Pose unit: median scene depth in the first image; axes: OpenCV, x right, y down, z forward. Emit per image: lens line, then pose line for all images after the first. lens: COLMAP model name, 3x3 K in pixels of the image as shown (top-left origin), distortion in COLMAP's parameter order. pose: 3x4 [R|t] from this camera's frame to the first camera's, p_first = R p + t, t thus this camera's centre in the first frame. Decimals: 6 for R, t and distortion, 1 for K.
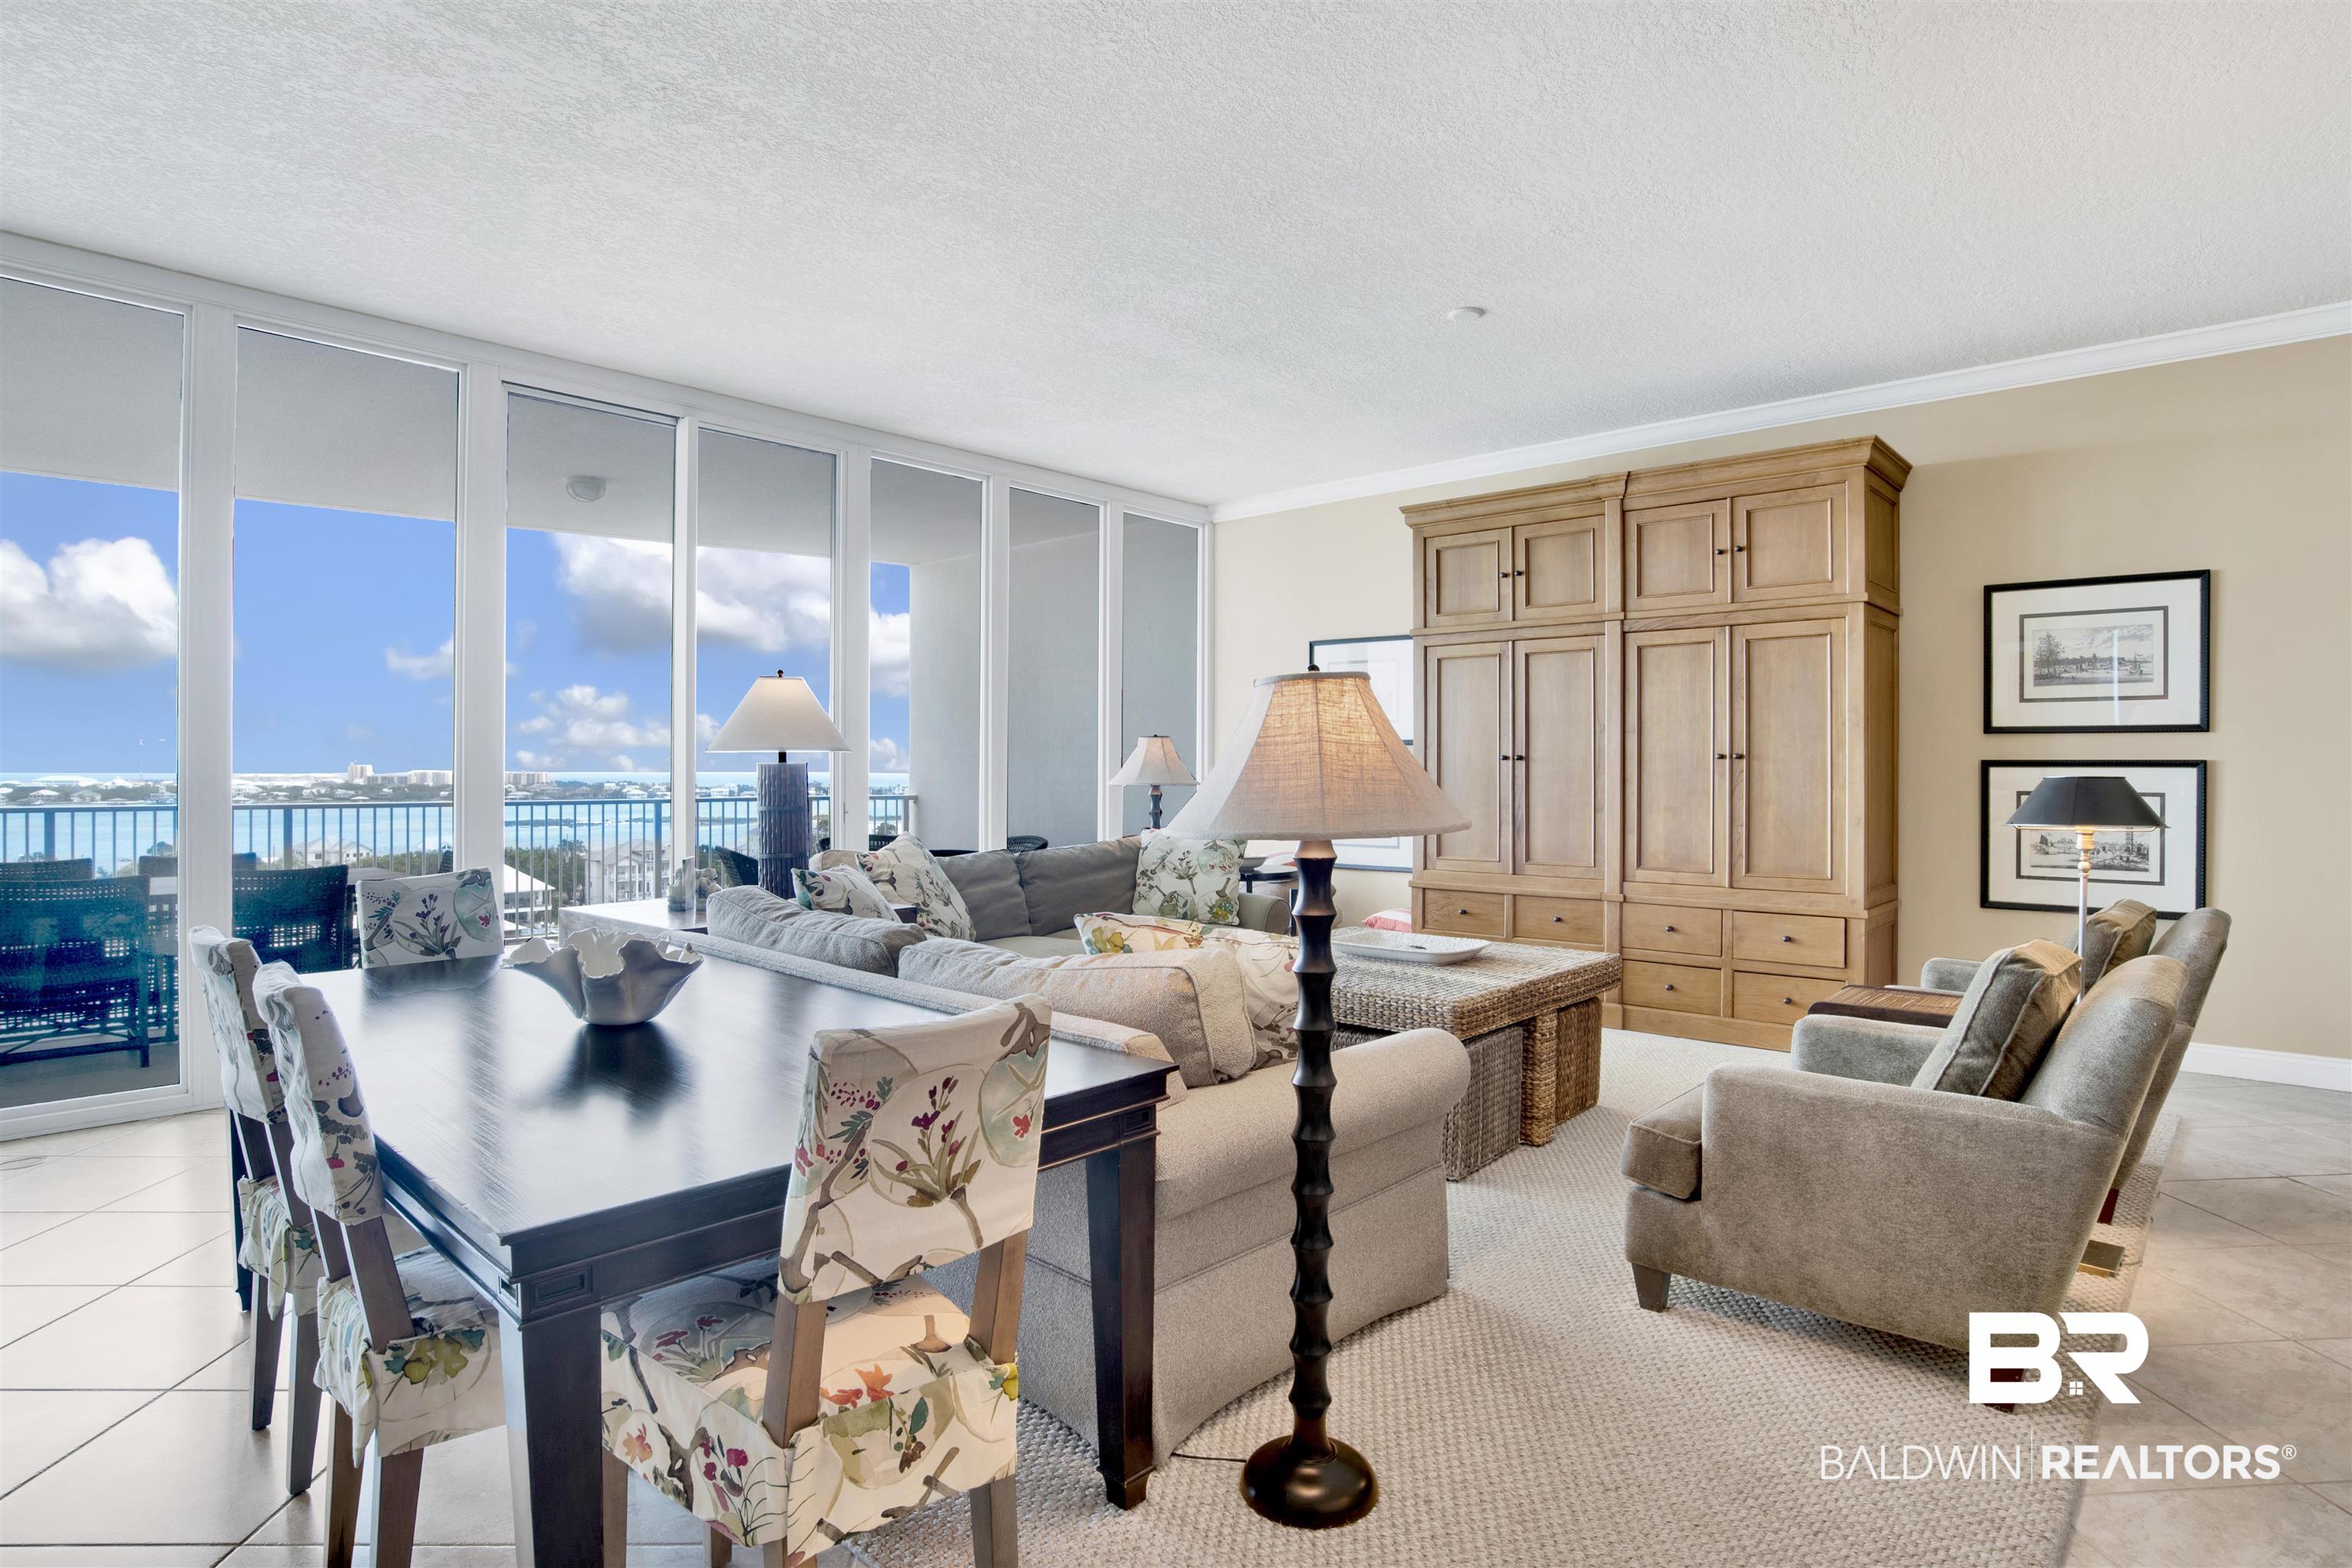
lens RADIAL K [[1284.9, 0, 1171.5], [0, 1284.9, 777.6], [0, 0, 1]] dist [-0.060242, 0.013973]
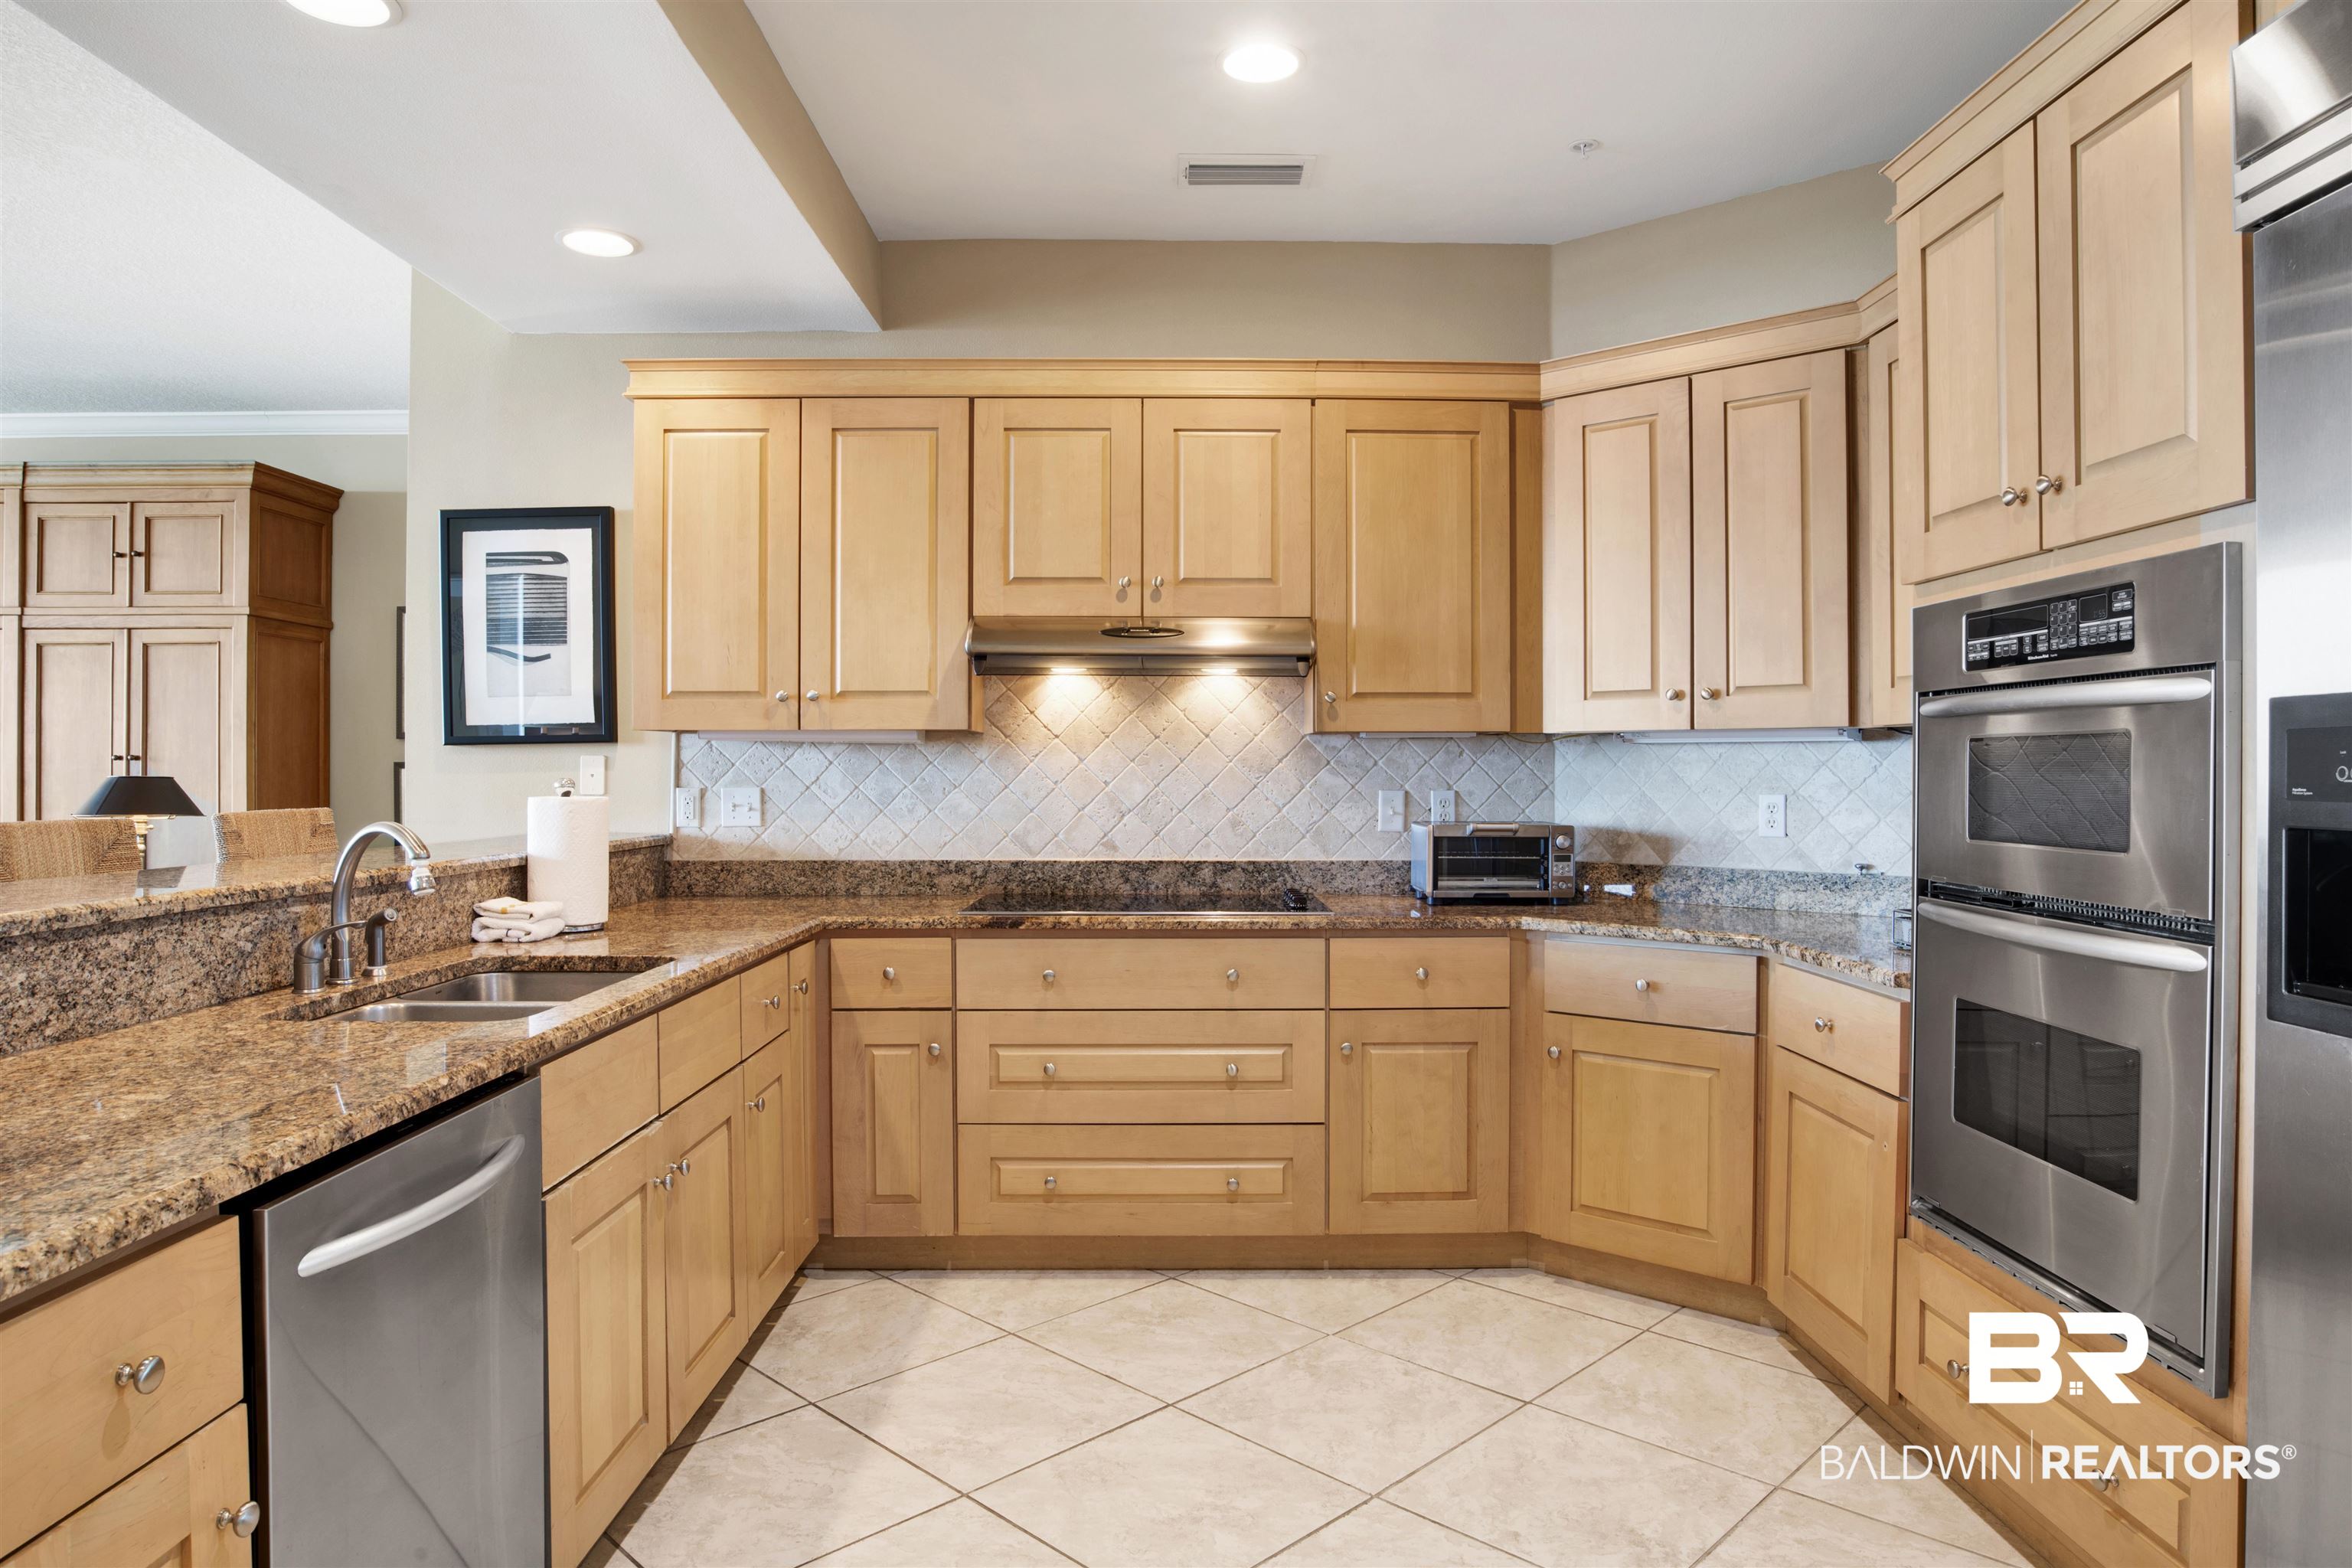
lens RADIAL K [[1350.1, 0, 1168.6], [0, 1350.1, 782.8], [0, 0, 1]] dist [-0.005700, -0.000744]
pose [[0.755246, -0.002870, 0.655435, 0.242844], [0.002984, 0.999995, 0.000940, 0.002934], [-0.655434, 0.001246, 0.755251, -0.236274]]
